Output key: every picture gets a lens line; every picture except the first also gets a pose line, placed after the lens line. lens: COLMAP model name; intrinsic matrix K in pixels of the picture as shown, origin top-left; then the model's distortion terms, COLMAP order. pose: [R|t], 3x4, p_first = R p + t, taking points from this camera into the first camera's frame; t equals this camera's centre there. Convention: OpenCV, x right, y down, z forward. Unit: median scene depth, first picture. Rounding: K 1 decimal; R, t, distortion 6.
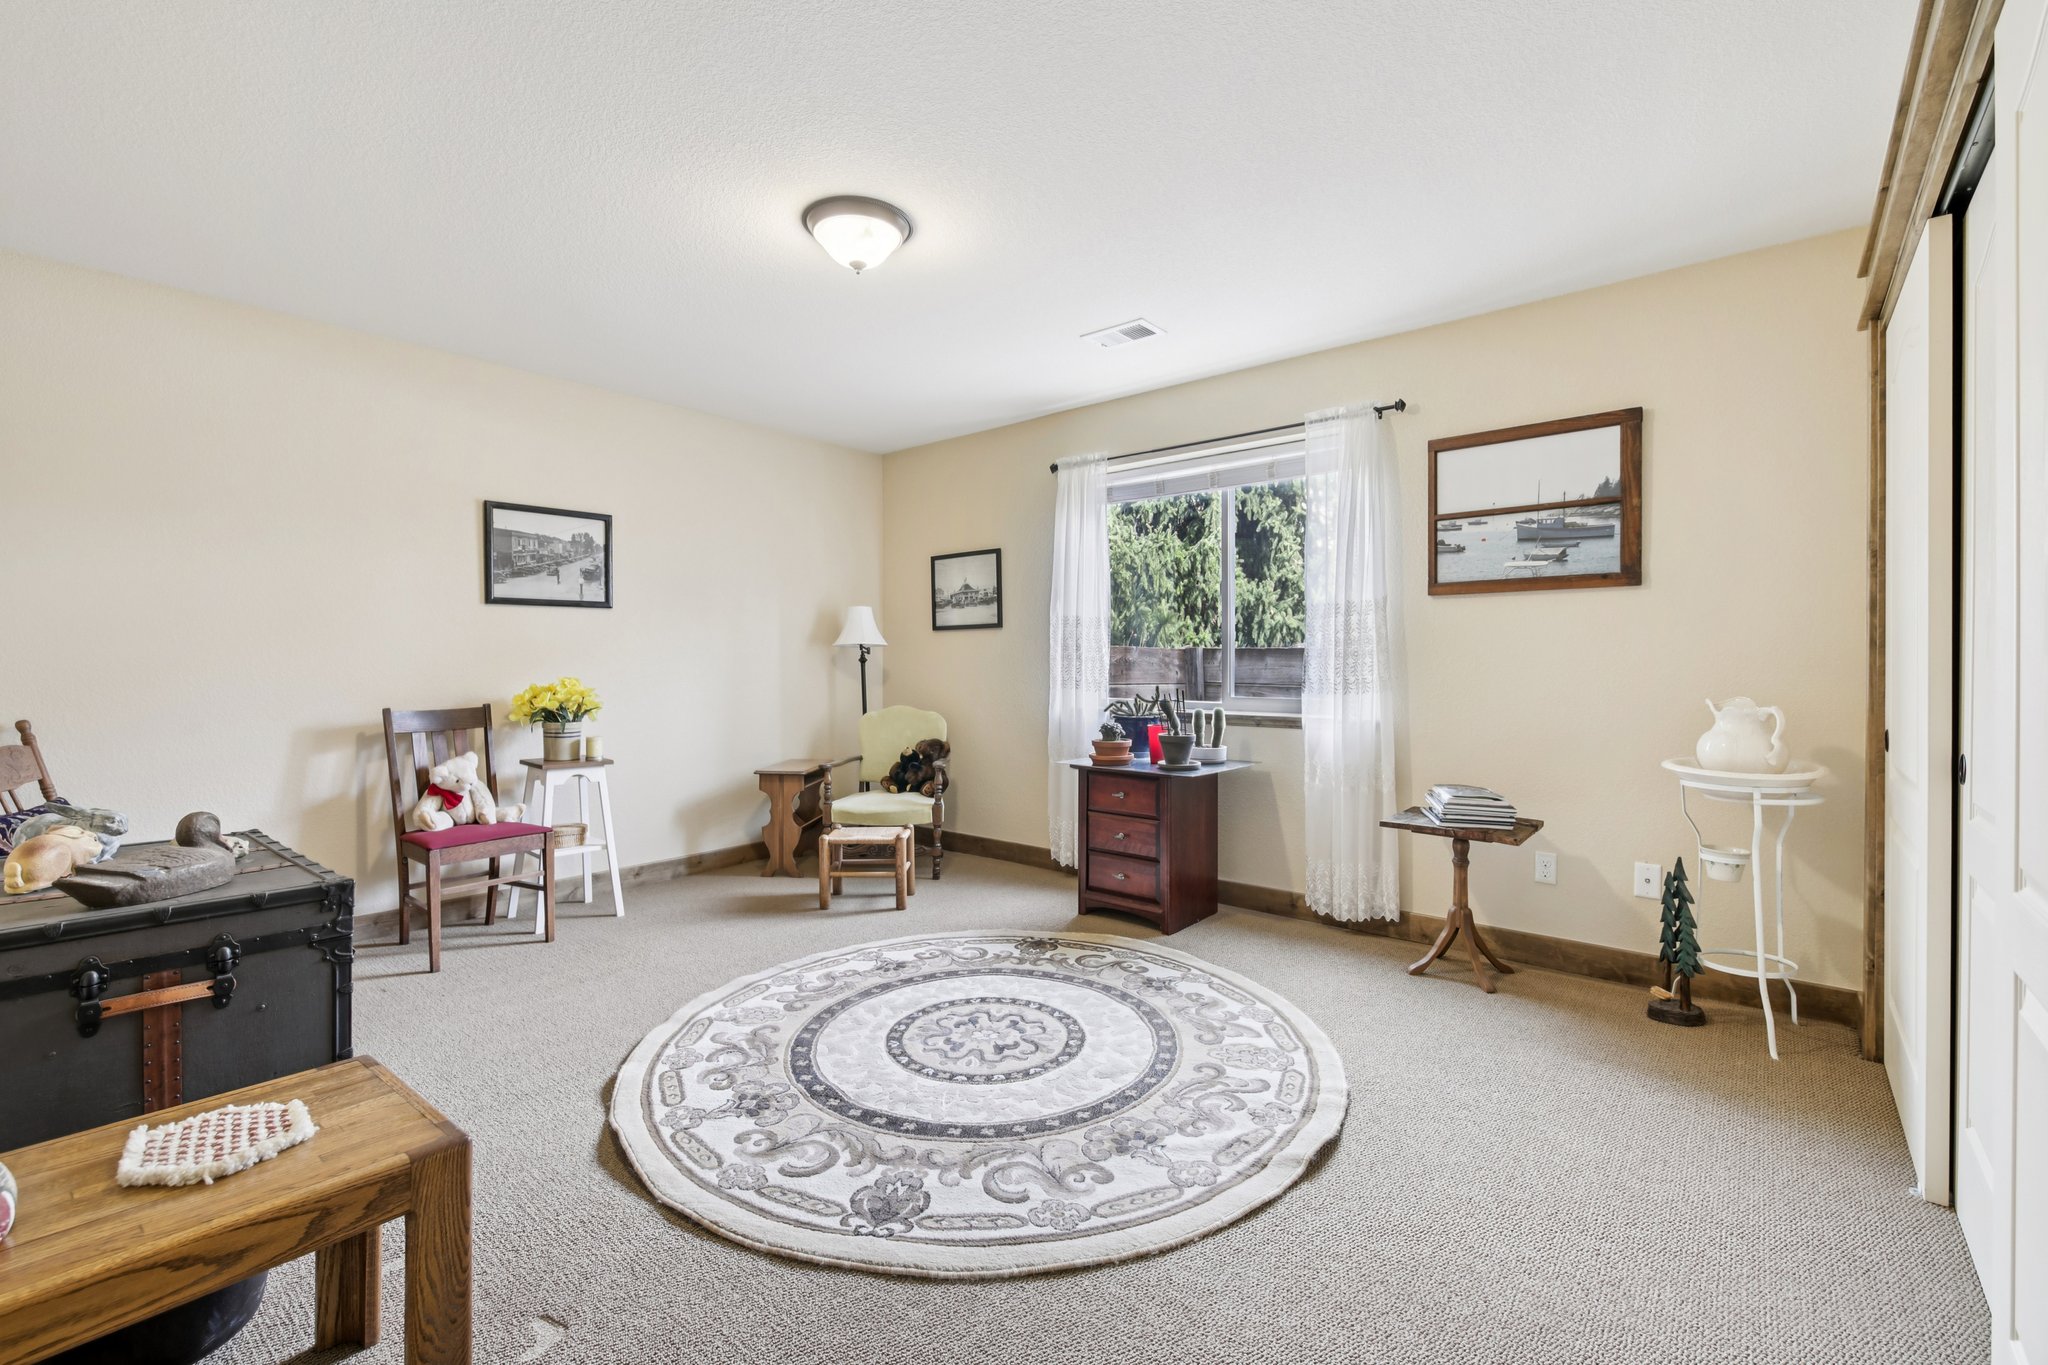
lens RADIAL K [[882.7, 0, 1019.5], [0, 882.7, 674.3], [0, 0, 1]] dist [0.014918, -0.000165]
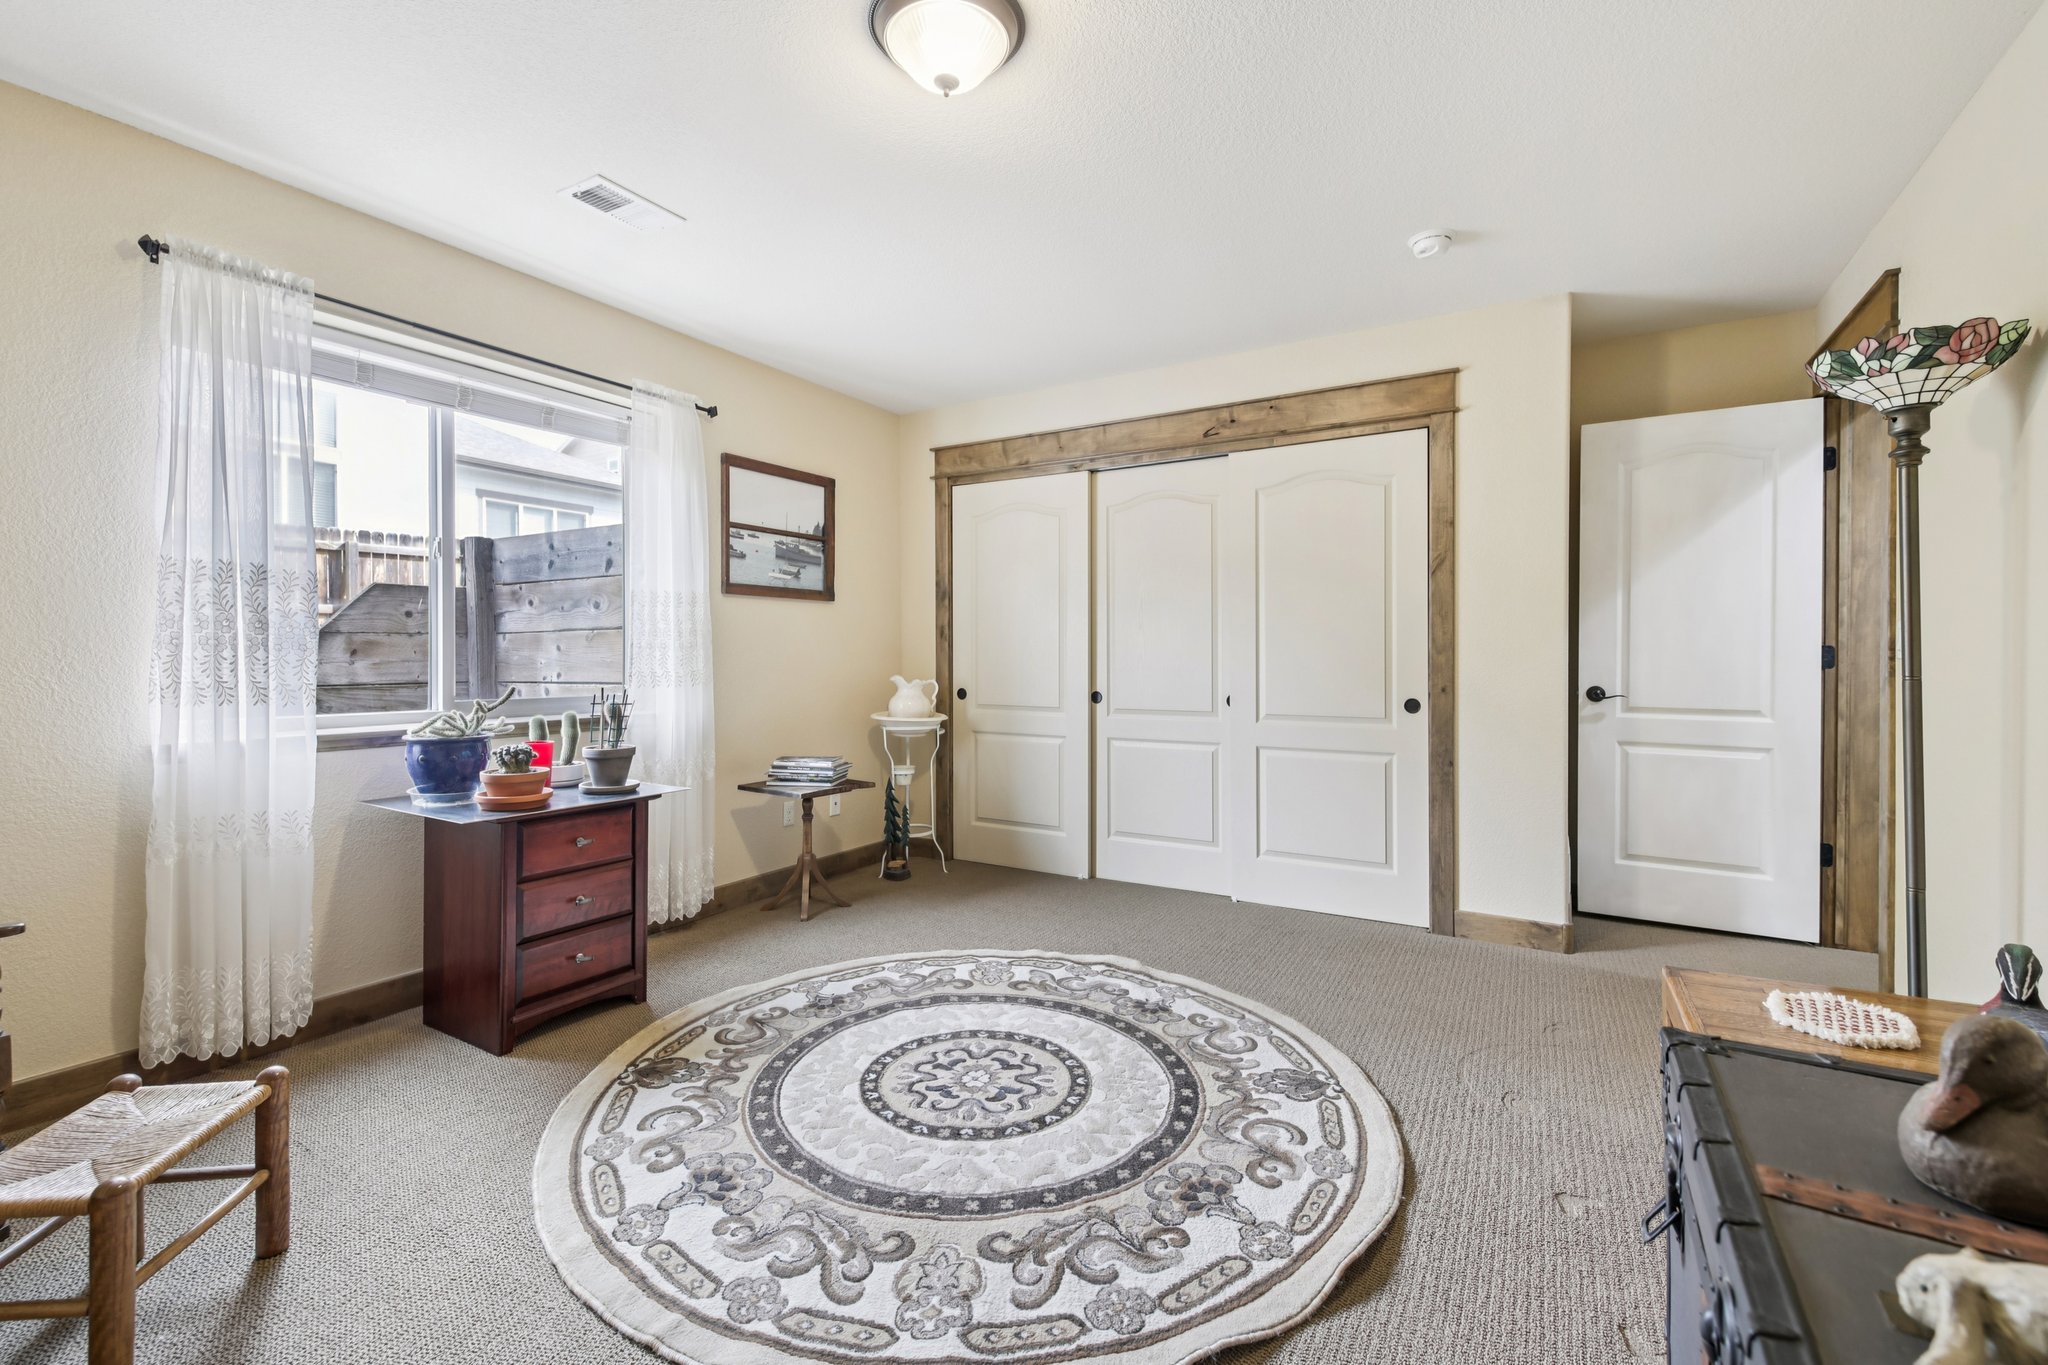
lens RADIAL K [[882.7, 0, 1020.0], [0, 882.7, 660.5], [0, 0, 1]] dist [0.014918, -0.000165]
pose [[-0.162246, -0.006373, 0.986730, -0.839416], [0.014441, 0.999857, 0.008832, -0.012598], [-0.986645, 0.015682, -0.162131, 1.008892]]
